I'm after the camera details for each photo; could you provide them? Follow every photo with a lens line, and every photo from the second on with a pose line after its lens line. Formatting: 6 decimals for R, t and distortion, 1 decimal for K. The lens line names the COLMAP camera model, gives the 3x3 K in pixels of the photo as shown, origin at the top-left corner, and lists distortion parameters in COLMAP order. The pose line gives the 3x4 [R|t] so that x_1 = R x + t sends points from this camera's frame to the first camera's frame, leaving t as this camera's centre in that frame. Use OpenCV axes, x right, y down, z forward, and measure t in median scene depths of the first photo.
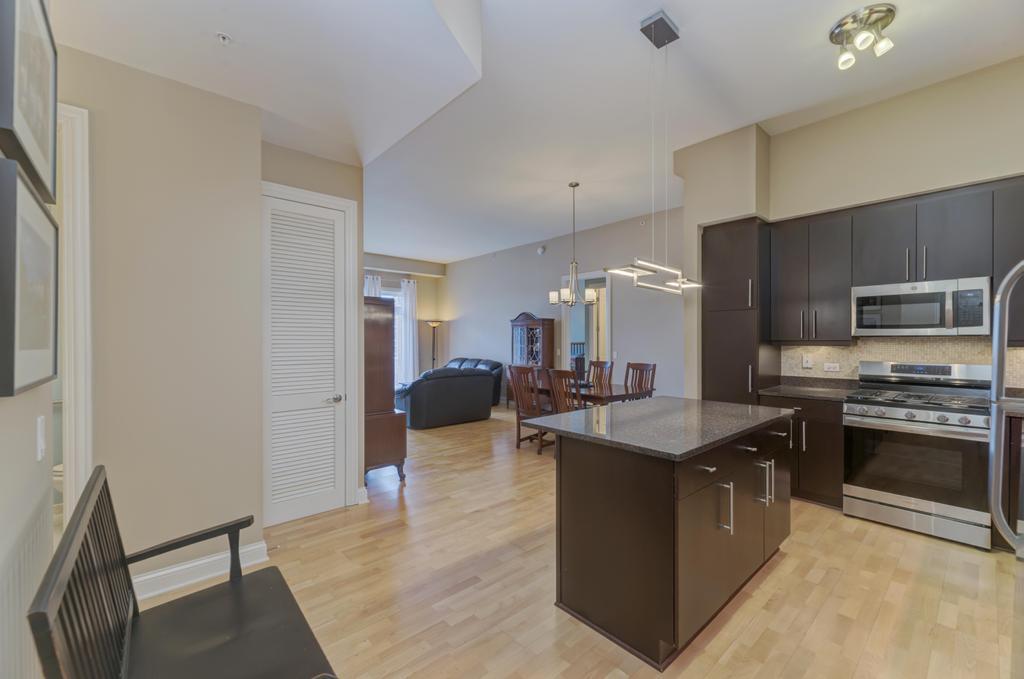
lens RADIAL K [[416.5, 0, 510.7], [0, 416.5, 341.3], [0, 0, 1]] dist [0.000244, -0.000080]
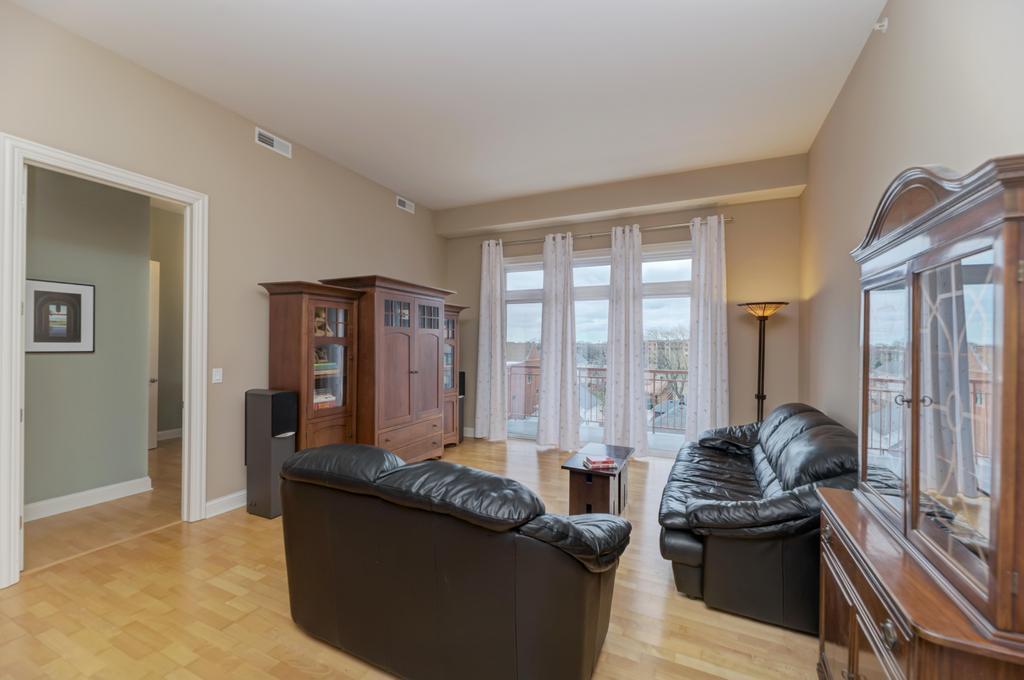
lens RADIAL K [[415.1, 0, 510.6], [0, 415.1, 352.8], [0, 0, 1]] dist [0.000177, -0.000021]
pose [[0.383387, 0.024823, -0.923254, 0.148210], [-0.011565, 0.999689, 0.022076, -0.009804], [0.923515, 0.002214, 0.383555, 0.953915]]
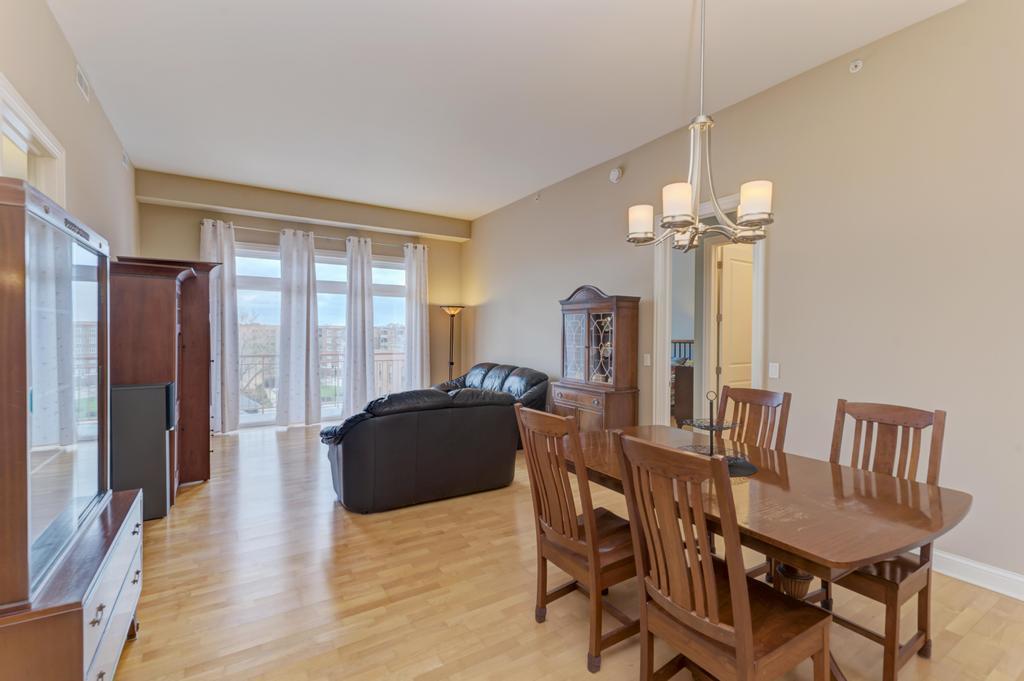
lens RADIAL K [[462.6, 0, 512.0], [0, 462.6, 340.5], [0, 0, 1]] dist [0.009284, 0.000300]
pose [[0.986899, 0.010428, -0.161005, 0.044663], [-0.008820, 0.999904, 0.010700, -0.003767], [0.161101, -0.009140, 0.986896, 0.441311]]
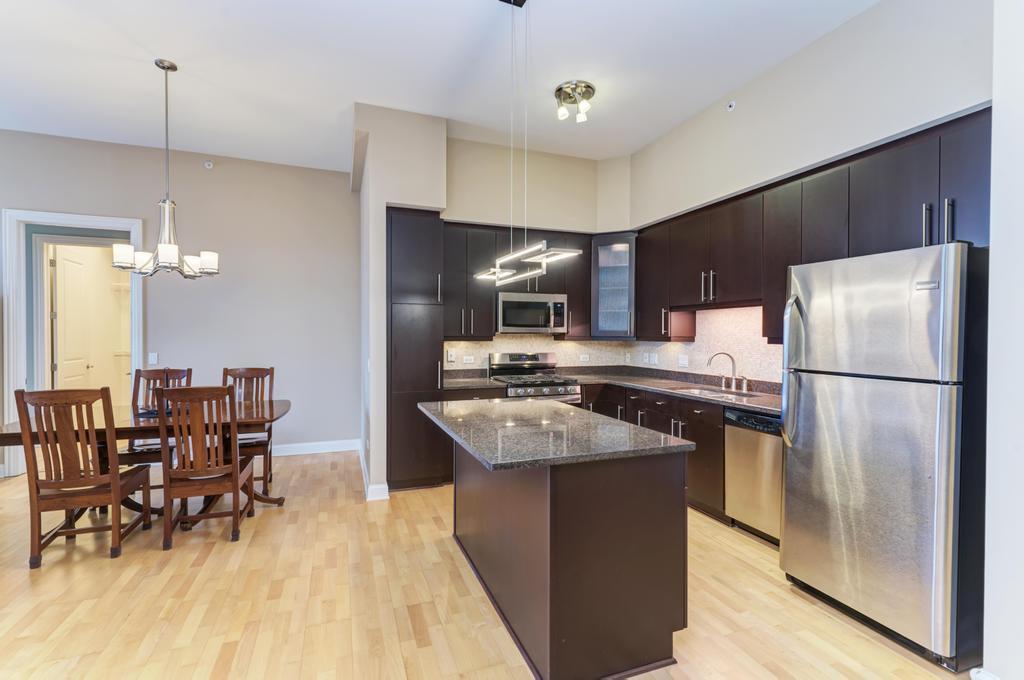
lens RADIAL K [[462.5, 0, 512.0], [0, 462.5, 340.0], [0, 0, 1]] dist [0.003946, 0.000151]
pose [[0.356340, -0.006669, 0.934333, -0.210935], [-0.001023, 0.999971, 0.007527, -0.000877], [-0.934356, -0.003638, 0.356322, 0.243450]]
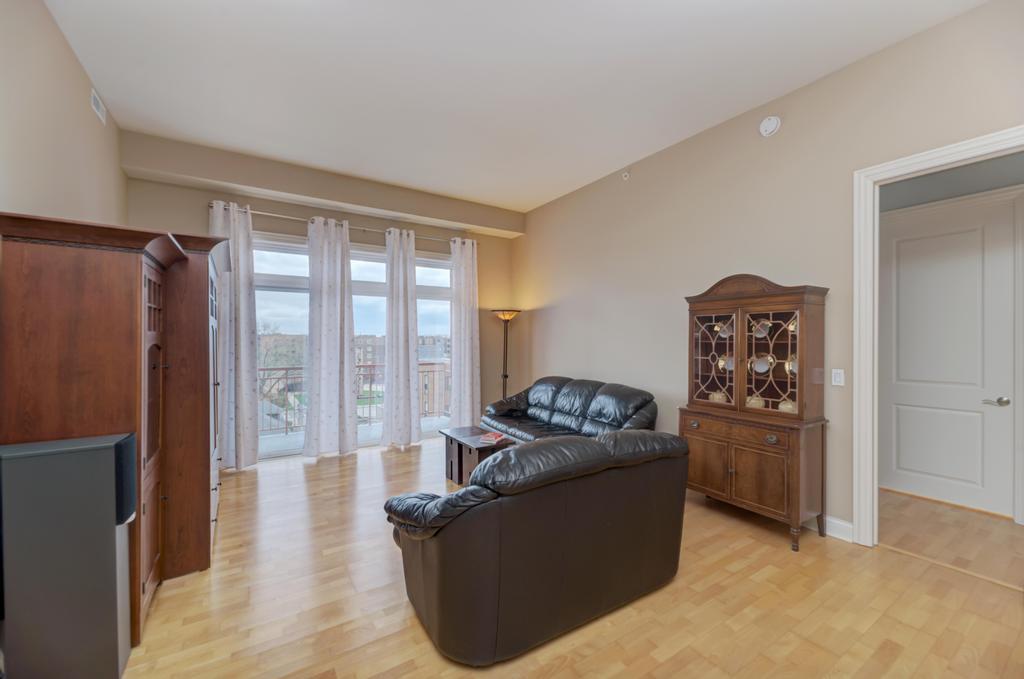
lens RADIAL K [[413.5, 0, 513.7], [0, 413.5, 342.3], [0, 0, 1]] dist [0.001259, 0.000005]
pose [[0.989192, 0.000223, -0.146624, -0.139300], [-0.000256, 1.000000, -0.000205, -0.006293], [0.146624, 0.000240, 0.989192, 0.671885]]
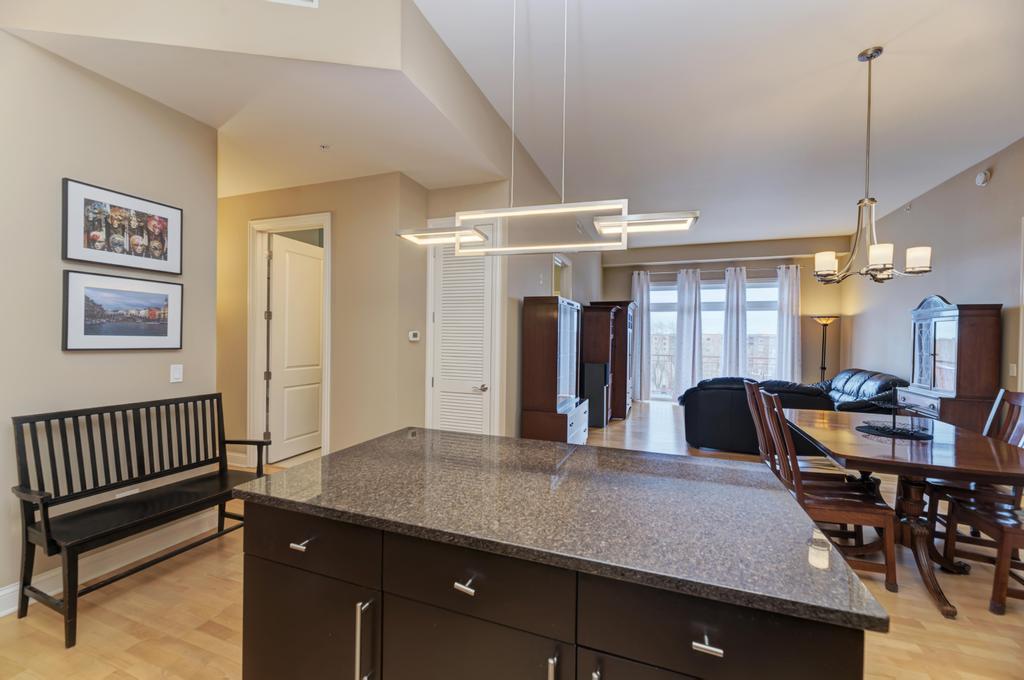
lens RADIAL K [[413.5, 0, 513.7], [0, 413.5, 342.8], [0, 0, 1]] dist [0.001259, 0.000005]
pose [[0.473008, 0.020352, -0.880823, 0.308968], [-0.018452, 0.999743, 0.013191, -0.002303], [0.880865, 0.010013, 0.473262, 0.262024]]
